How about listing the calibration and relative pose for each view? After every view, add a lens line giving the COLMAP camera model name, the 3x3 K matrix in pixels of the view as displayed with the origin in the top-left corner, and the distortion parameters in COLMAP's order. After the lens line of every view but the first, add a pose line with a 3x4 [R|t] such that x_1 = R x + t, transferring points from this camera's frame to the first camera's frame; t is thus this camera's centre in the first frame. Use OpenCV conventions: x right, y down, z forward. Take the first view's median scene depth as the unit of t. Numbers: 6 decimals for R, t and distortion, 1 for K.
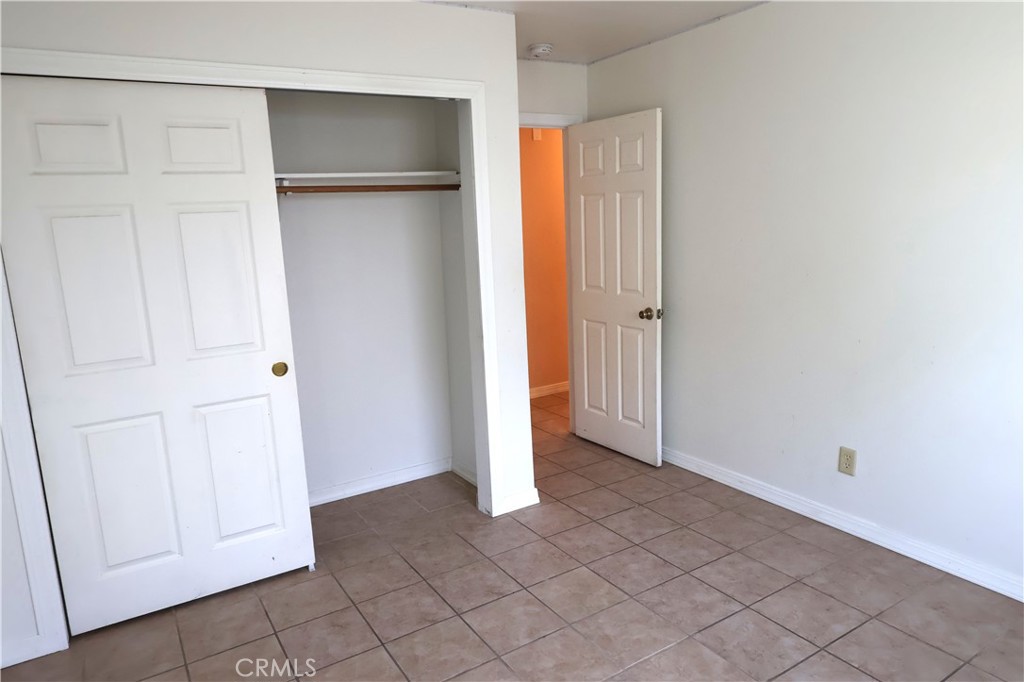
lens RADIAL K [[672.5, 0, 511.9], [0, 672.5, 341.0], [0, 0, 1]] dist [-0.002482, 0.001965]
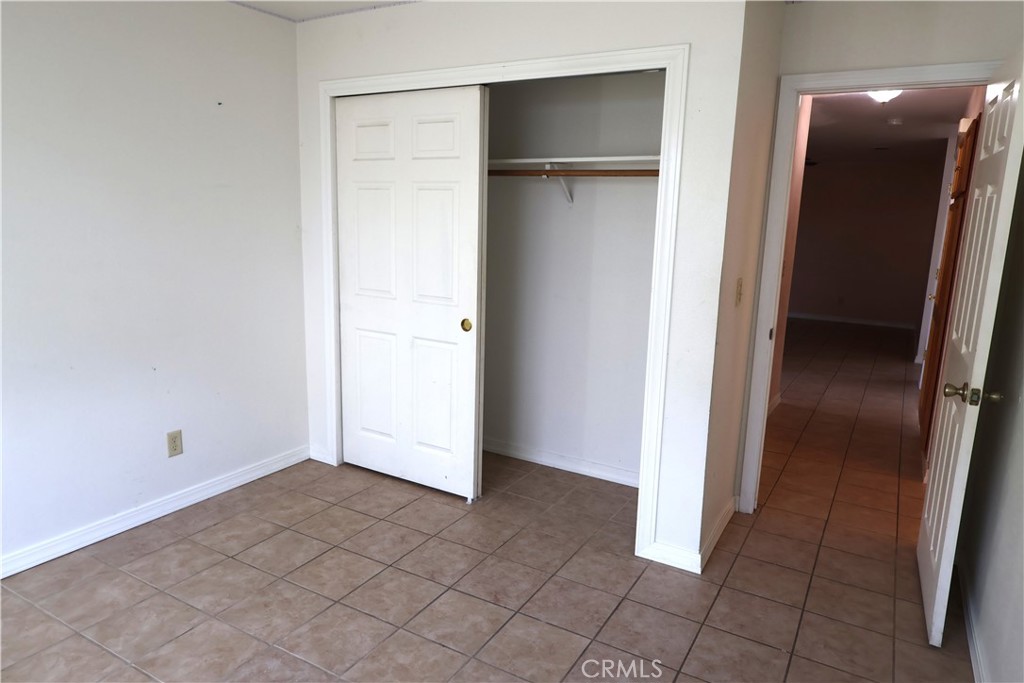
lens RADIAL K [[672.5, 0, 507.8], [0, 672.5, 340.1], [0, 0, 1]] dist [-0.002482, 0.001965]
pose [[0.452508, 0.226357, -0.862554, 0.720455], [-0.207428, 0.967435, 0.145061, -0.121222], [0.867301, 0.113277, 0.484725, 0.502955]]
